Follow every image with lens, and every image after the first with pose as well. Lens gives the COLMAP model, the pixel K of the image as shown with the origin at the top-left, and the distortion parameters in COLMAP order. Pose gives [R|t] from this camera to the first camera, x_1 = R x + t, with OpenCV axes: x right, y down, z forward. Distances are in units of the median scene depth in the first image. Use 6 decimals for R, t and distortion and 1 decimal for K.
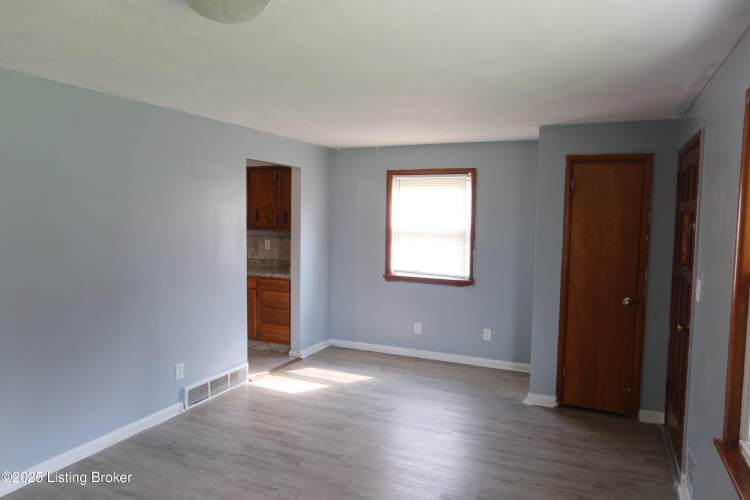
lens RADIAL K [[515.0, 0, 370.7], [0, 515.0, 252.3], [0, 0, 1]] dist [-0.025797, 0.004355]
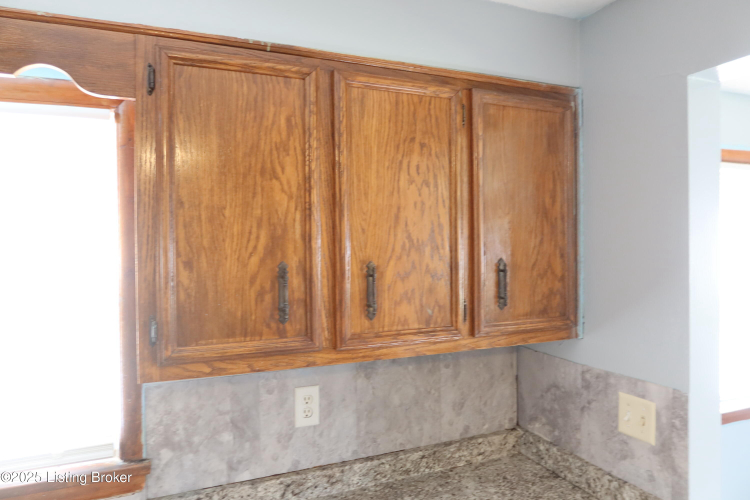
lens RADIAL K [[515.0, 0, 369.3], [0, 515.0, 247.7], [0, 0, 1]] dist [-0.025797, 0.004355]
pose [[0.667418, -0.032562, 0.743971, -0.376922], [0.079671, 0.996432, -0.027861, -0.083828], [-0.740409, 0.077868, 0.667631, 0.865589]]
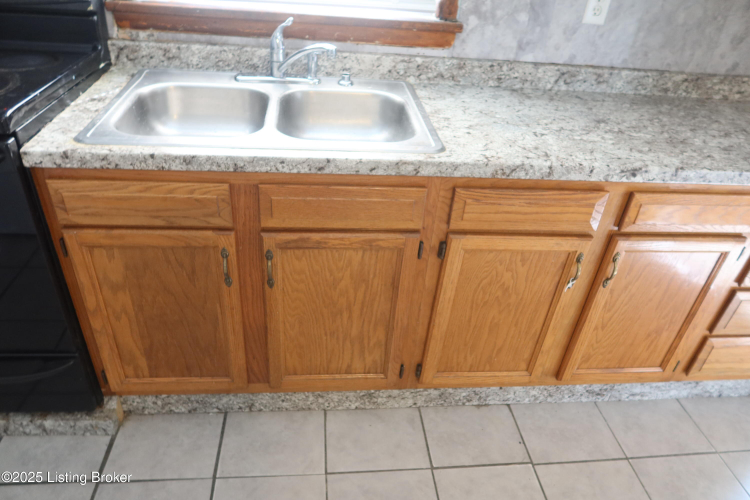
lens RADIAL K [[515.0, 0, 373.0], [0, 515.0, 250.1], [0, 0, 1]] dist [-0.025797, 0.004355]
pose [[0.863527, -0.235497, 0.445939, -0.460842], [-0.024195, 0.863905, 0.503073, -0.035793], [-0.503721, -0.445207, 0.740308, 0.868921]]
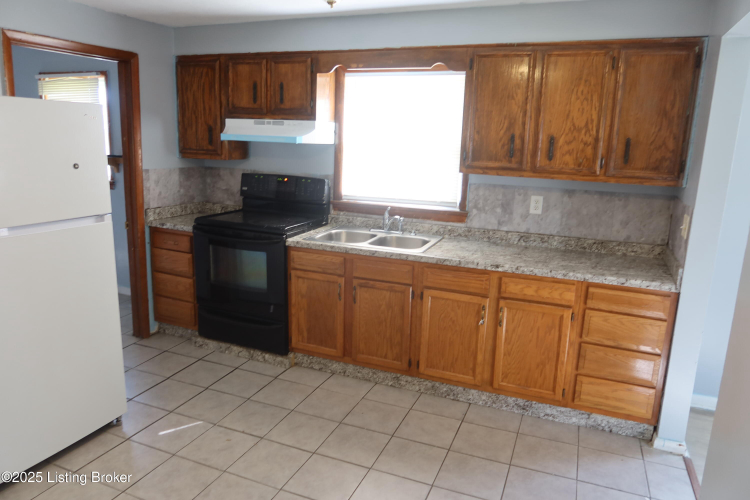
lens RADIAL K [[515.0, 0, 370.1], [0, 515.0, 251.2], [0, 0, 1]] dist [-0.025797, 0.004355]
pose [[0.999482, 0.005190, 0.031760, -0.406538], [-0.009667, 0.989747, 0.142504, -0.043199], [-0.030695, -0.142737, 0.989285, 0.520007]]
